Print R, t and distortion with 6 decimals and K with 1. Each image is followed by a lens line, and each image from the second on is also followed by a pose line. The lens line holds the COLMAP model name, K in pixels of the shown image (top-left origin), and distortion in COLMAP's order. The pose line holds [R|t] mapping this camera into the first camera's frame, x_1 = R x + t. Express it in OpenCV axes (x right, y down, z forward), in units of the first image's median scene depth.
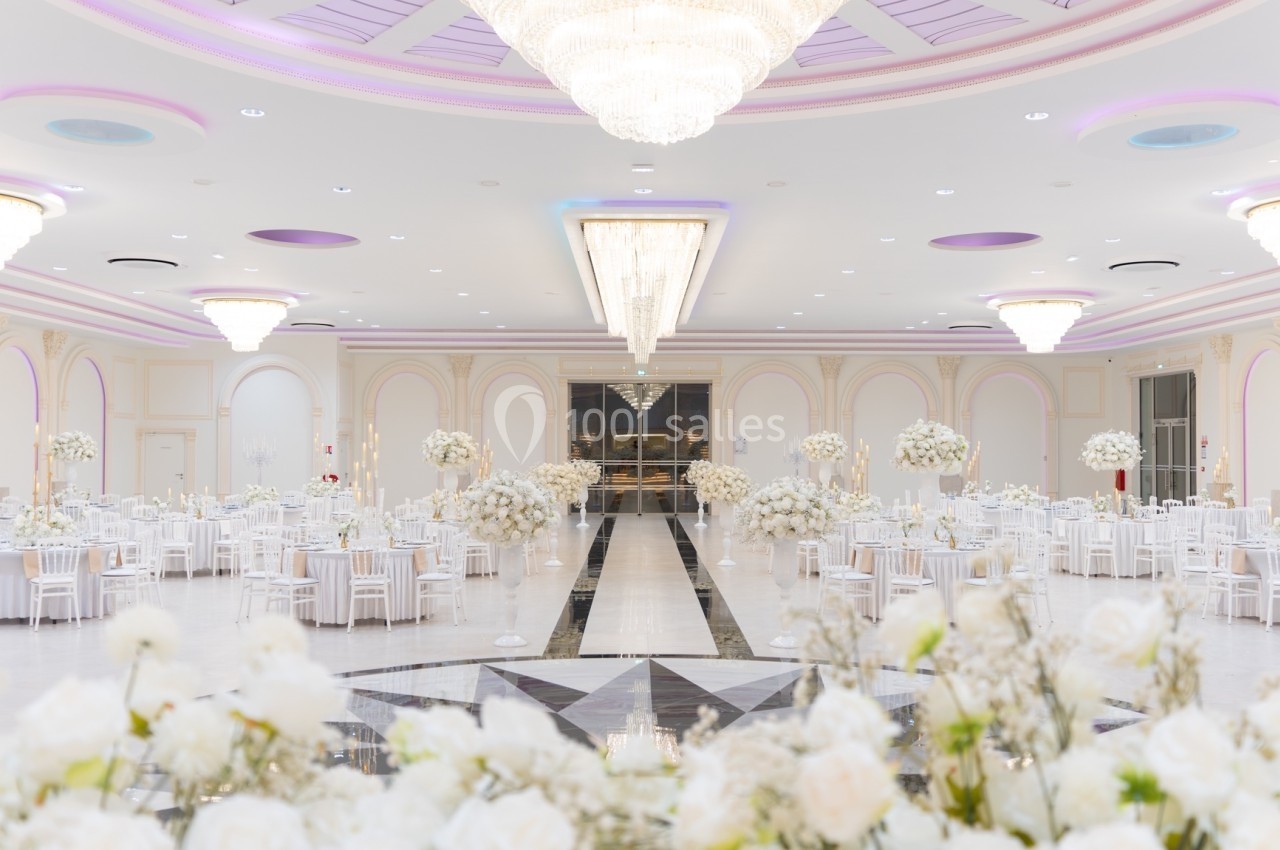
lens RADIAL K [[1213.4, 0, 645.5], [0, 1213.4, 425.5], [0, 0, 1]] dist [-0.001072, 0.000000]
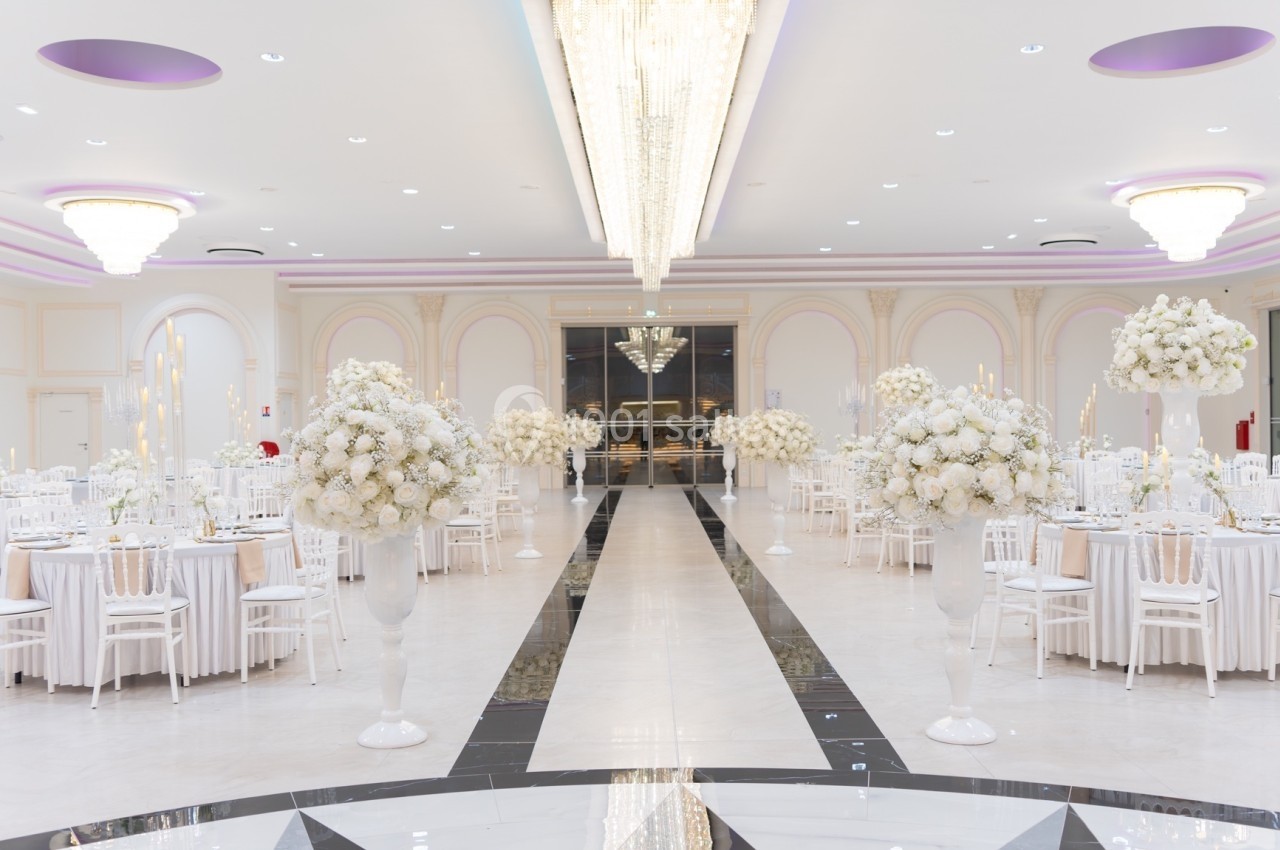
lens RADIAL K [[1213.4, 0, 643.3], [0, 1213.4, 426.9], [0, 0, 1]] dist [-0.001072, 0.000000]
pose [[0.999873, -0.012667, -0.009667, -0.002536], [0.012862, 0.999711, 0.020301, 0.025428], [0.009407, -0.020423, 0.999747, 0.282481]]
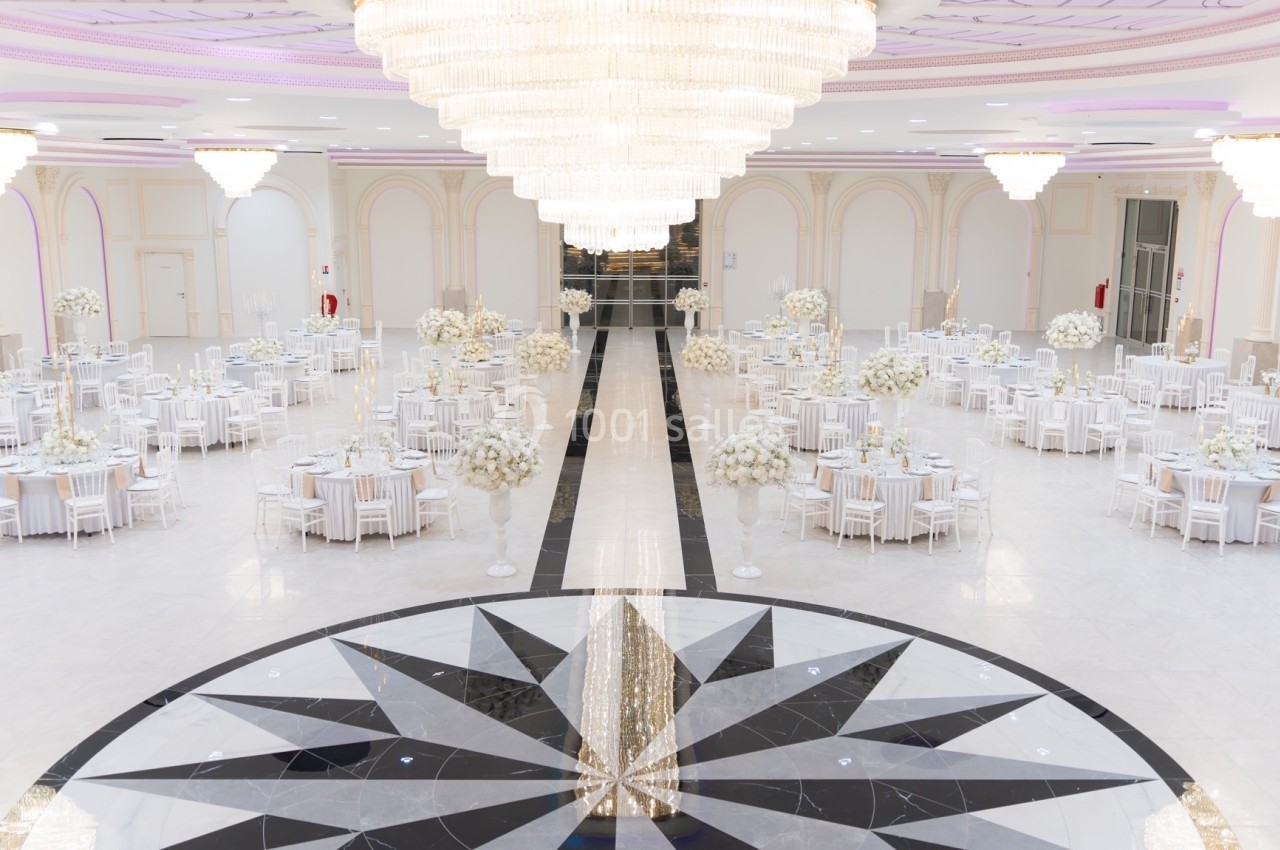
lens RADIAL K [[1213.4, 0, 647.2], [0, 1213.4, 425.3], [0, 0, 1]] dist [-0.001072, 0.000000]
pose [[0.999997, 0.001888, 0.001669, 0.011527], [-0.002203, 0.976586, 0.215115, -0.105835], [-0.001224, -0.215118, 0.976587, -0.035802]]
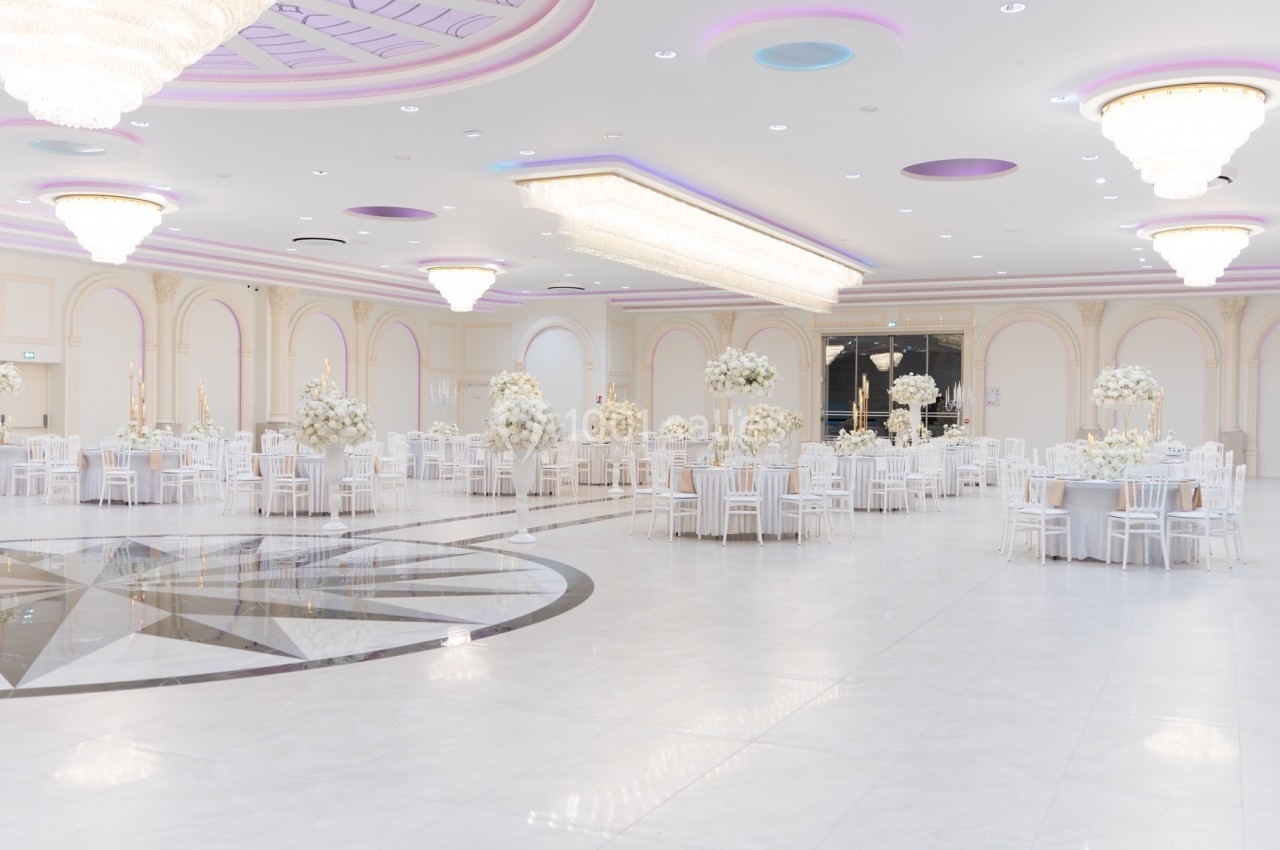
lens RADIAL K [[1213.4, 0, 645.1], [0, 1213.4, 416.8], [0, 0, 1]] dist [-0.001072, 0.000000]
pose [[0.899398, 0.008074, -0.437057, 0.393505], [-0.000217, 0.999838, 0.018023, 0.022975], [0.437132, -0.016115, 0.899253, 0.010095]]
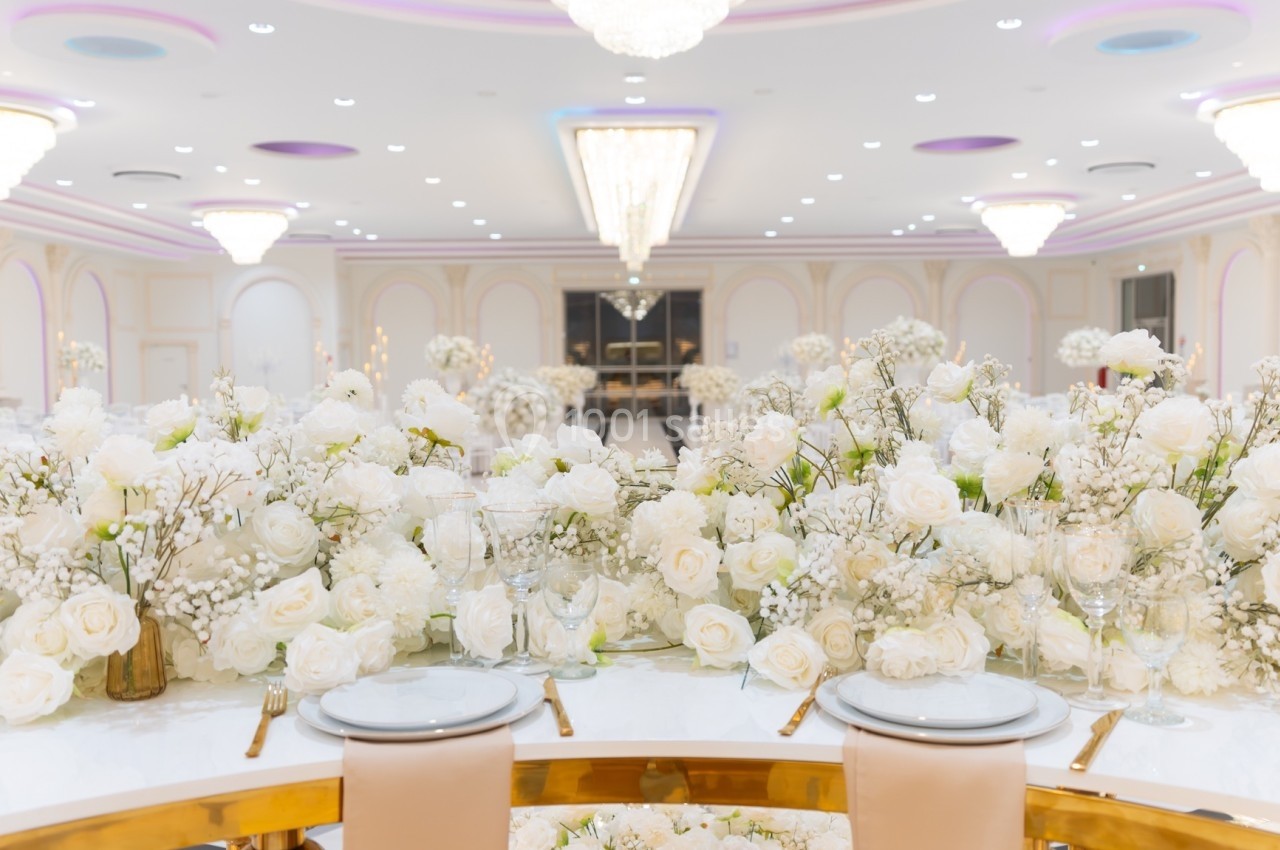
lens RADIAL K [[1213.4, 0, 649.4], [0, 1213.4, 417.3], [0, 0, 1]] dist [-0.001072, 0.000000]
pose [[0.999882, -0.012881, 0.008415, -0.001306], [0.012296, 0.997727, 0.066258, 0.005990], [-0.009249, -0.066146, 0.997767, -0.035683]]
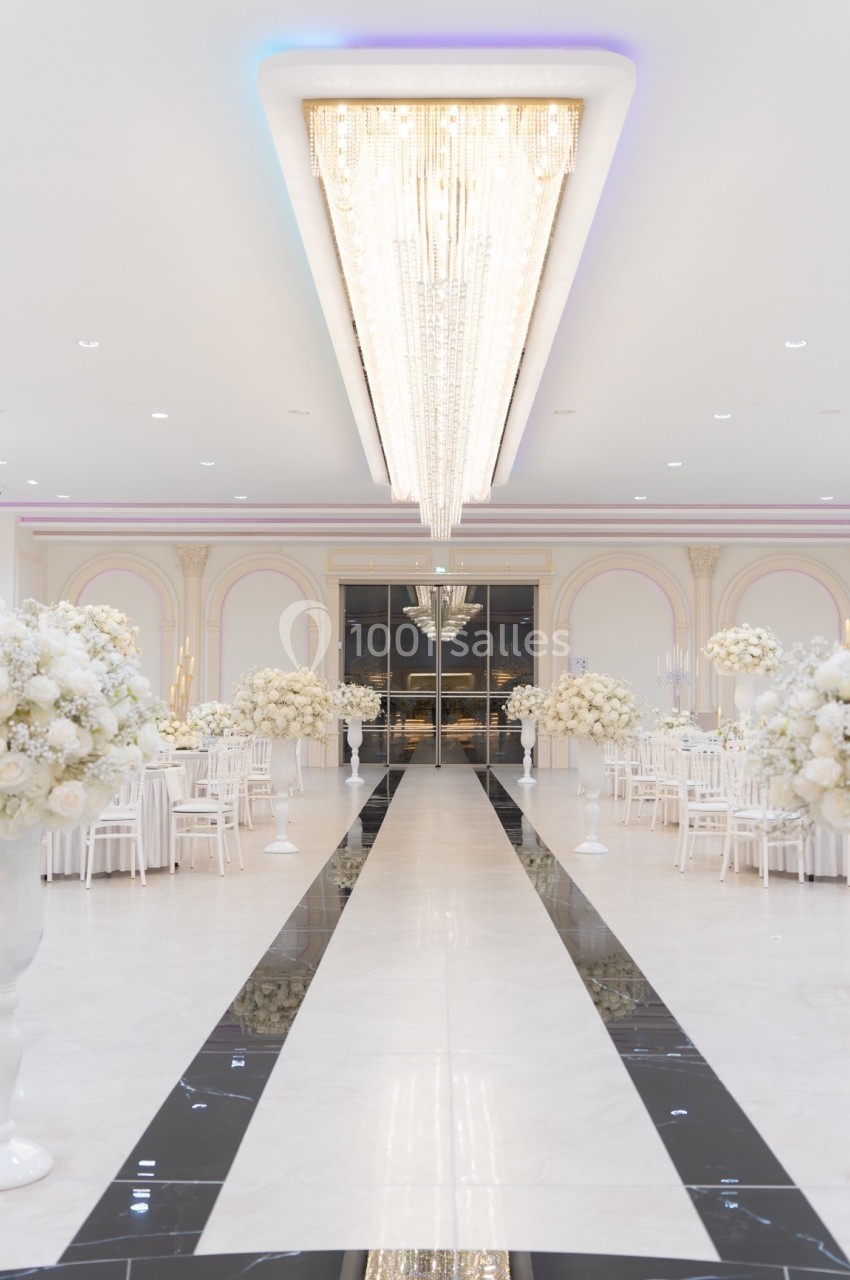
lens RADIAL K [[1278.2, 0, 422.4], [0, 1278.2, 646.3], [0, 0, 1]] dist [0.008385, 0.000000]
pose [[0.999820, 0.001456, -0.018931, 0.000116], [-0.001906, 0.999716, -0.023762, 0.031533], [0.018891, 0.023794, 0.999538, 0.371901]]
